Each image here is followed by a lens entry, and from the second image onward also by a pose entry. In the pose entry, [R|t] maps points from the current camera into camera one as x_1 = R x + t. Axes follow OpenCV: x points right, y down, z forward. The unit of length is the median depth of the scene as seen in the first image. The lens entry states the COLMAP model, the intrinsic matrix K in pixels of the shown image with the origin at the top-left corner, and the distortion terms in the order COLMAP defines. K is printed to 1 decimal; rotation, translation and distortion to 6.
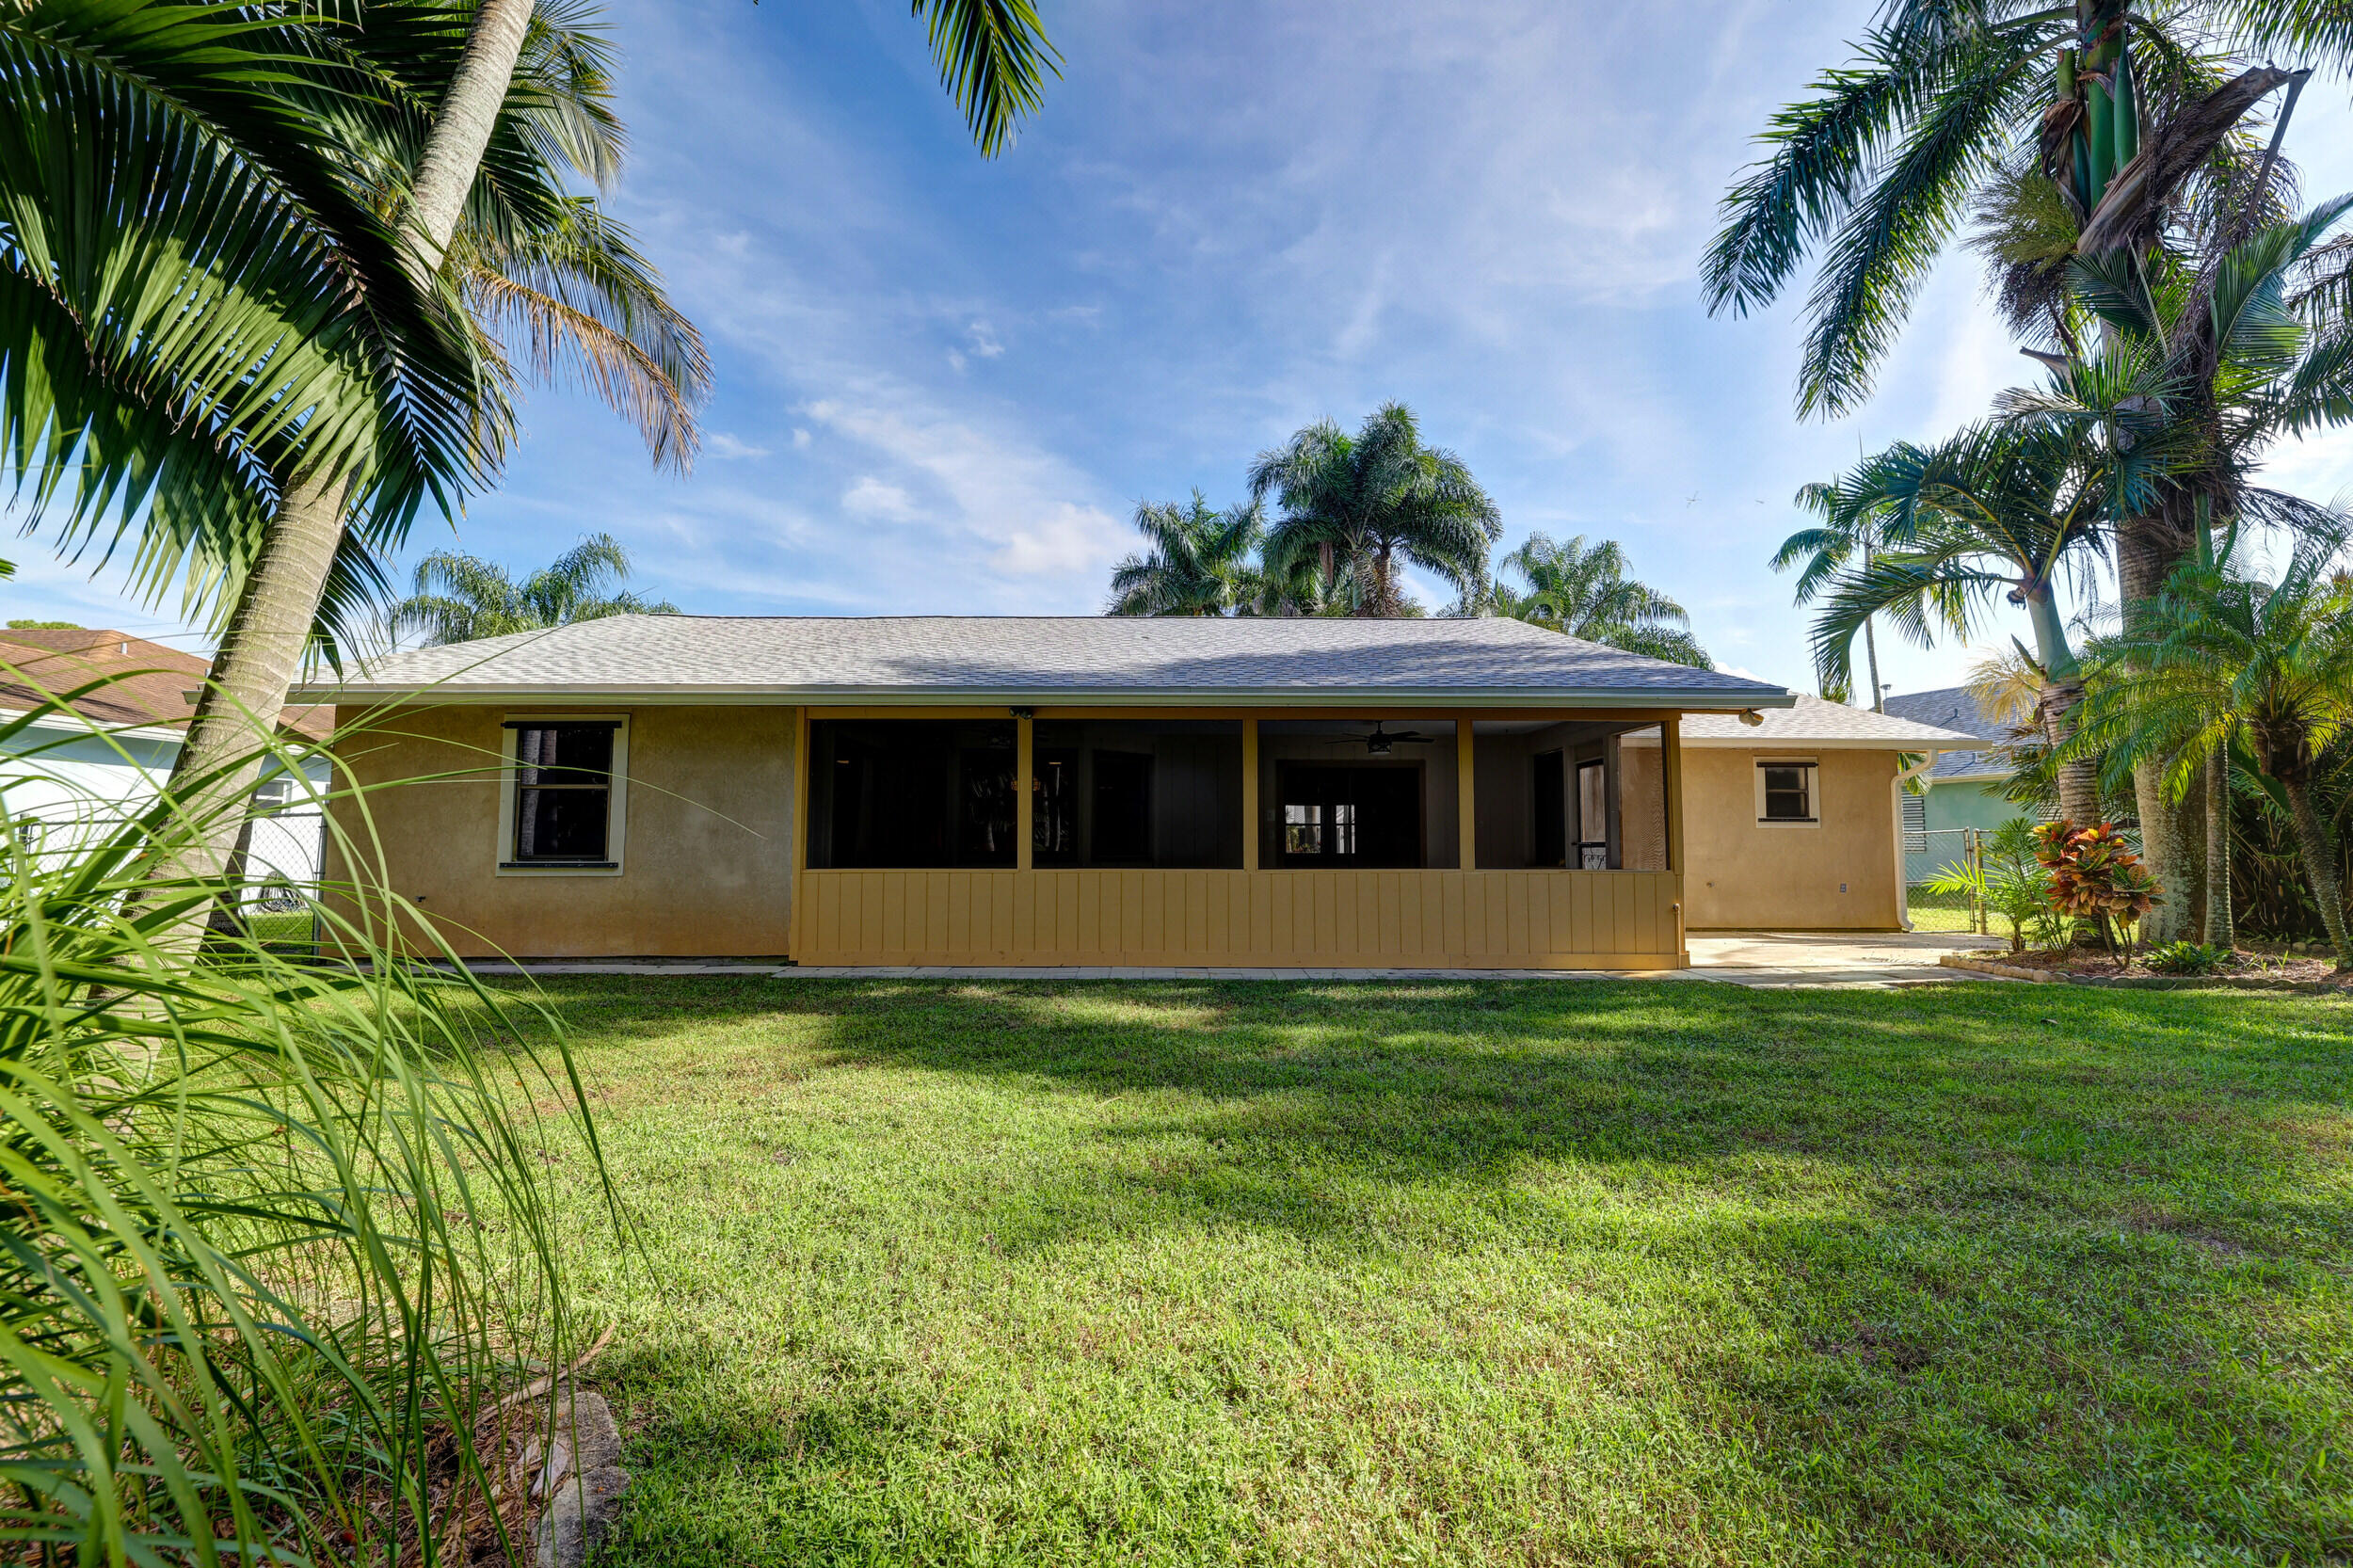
lens RADIAL K [[944.1, 0, 1173.3], [0, 944.1, 780.6], [0, 0, 1]] dist [0.000568, -0.000142]
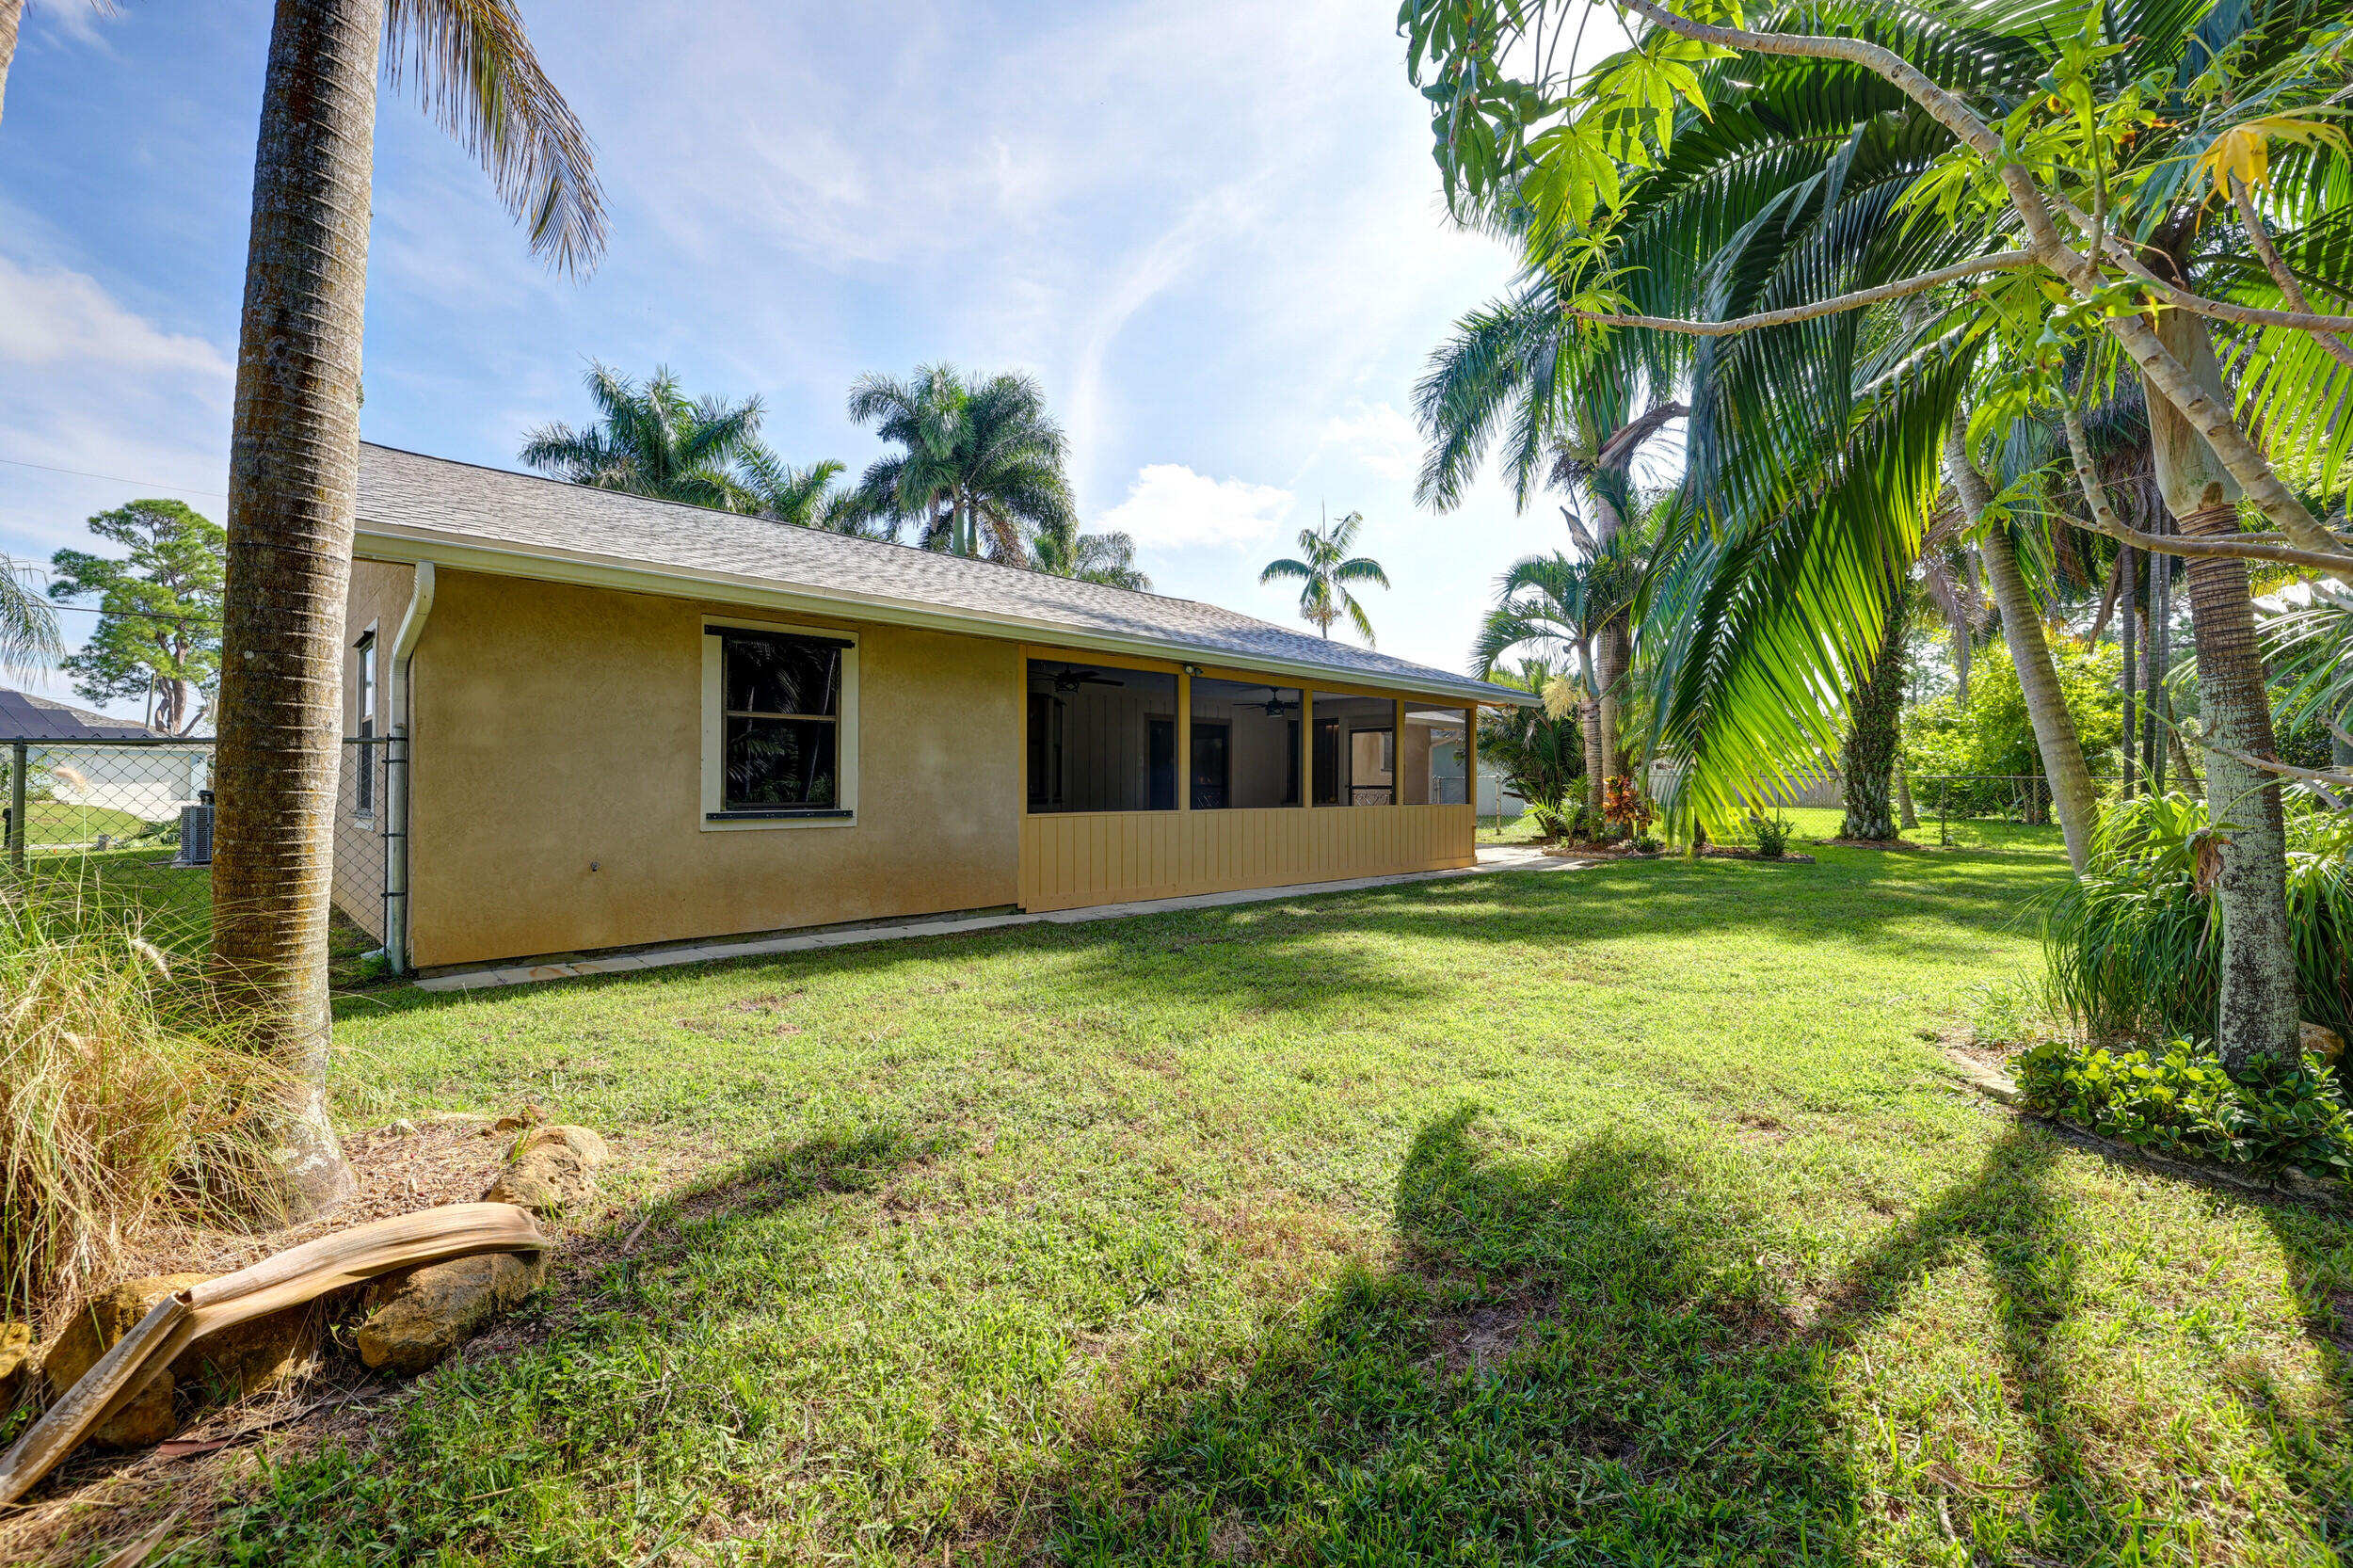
lens RADIAL K [[975.7, 0, 1179.1], [0, 975.7, 775.9], [0, 0, 1]] dist [0.000484, -0.000467]
pose [[0.716618, 0.005458, 0.697444, -0.971779], [-0.041068, 0.998565, 0.034382, 0.014676], [-0.696255, -0.053281, 0.715814, 0.180541]]
